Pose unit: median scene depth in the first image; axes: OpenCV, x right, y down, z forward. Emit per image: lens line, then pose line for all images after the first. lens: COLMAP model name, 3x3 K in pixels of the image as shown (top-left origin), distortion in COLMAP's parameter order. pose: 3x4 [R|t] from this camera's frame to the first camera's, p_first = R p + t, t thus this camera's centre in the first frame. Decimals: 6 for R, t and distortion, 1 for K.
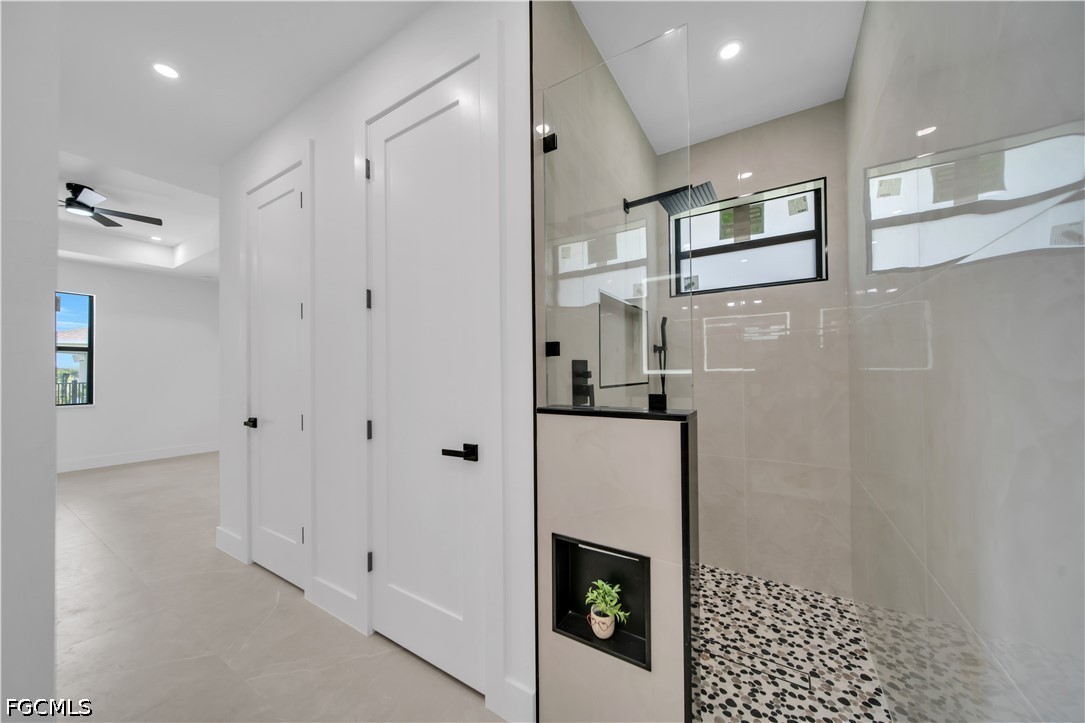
lens RADIAL K [[373.2, 0, 543.7], [0, 373.2, 367.7], [0, 0, 1]] dist [-0.001998, -0.000028]
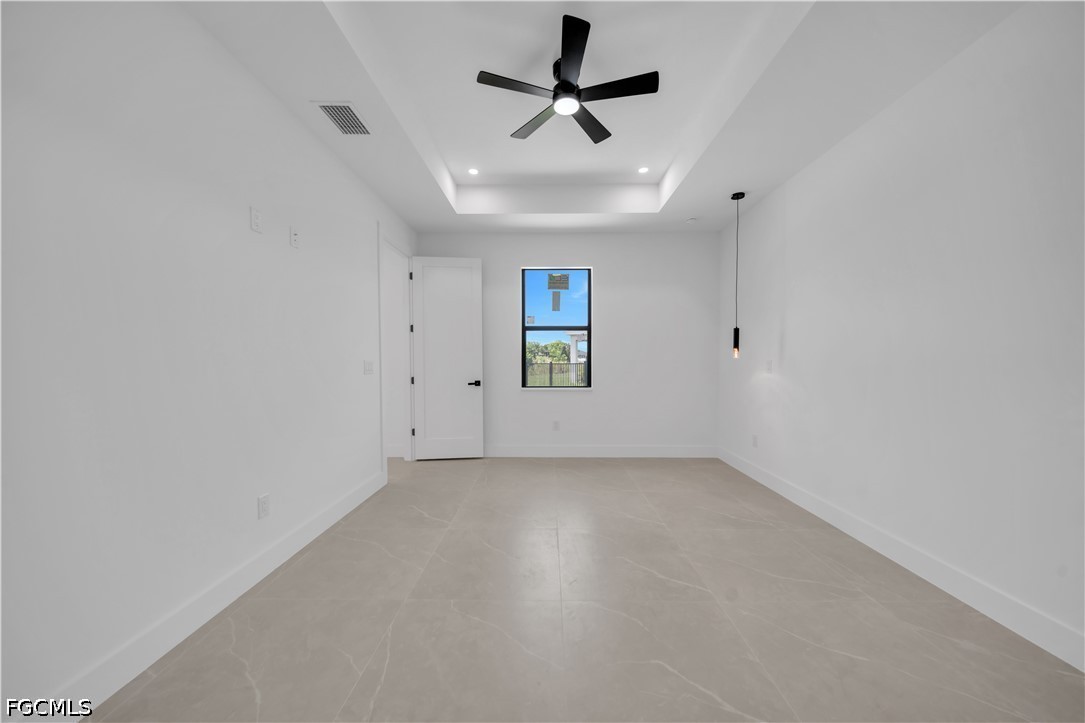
lens RADIAL K [[373.2, 0, 543.7], [0, 373.2, 367.7], [0, 0, 1]] dist [-0.001998, -0.000028]
pose [[0.517085, 0.011716, -0.855854, -0.360039], [-0.001867, 0.999919, 0.012560, 0.029166], [0.855932, -0.004897, 0.517065, 0.317382]]
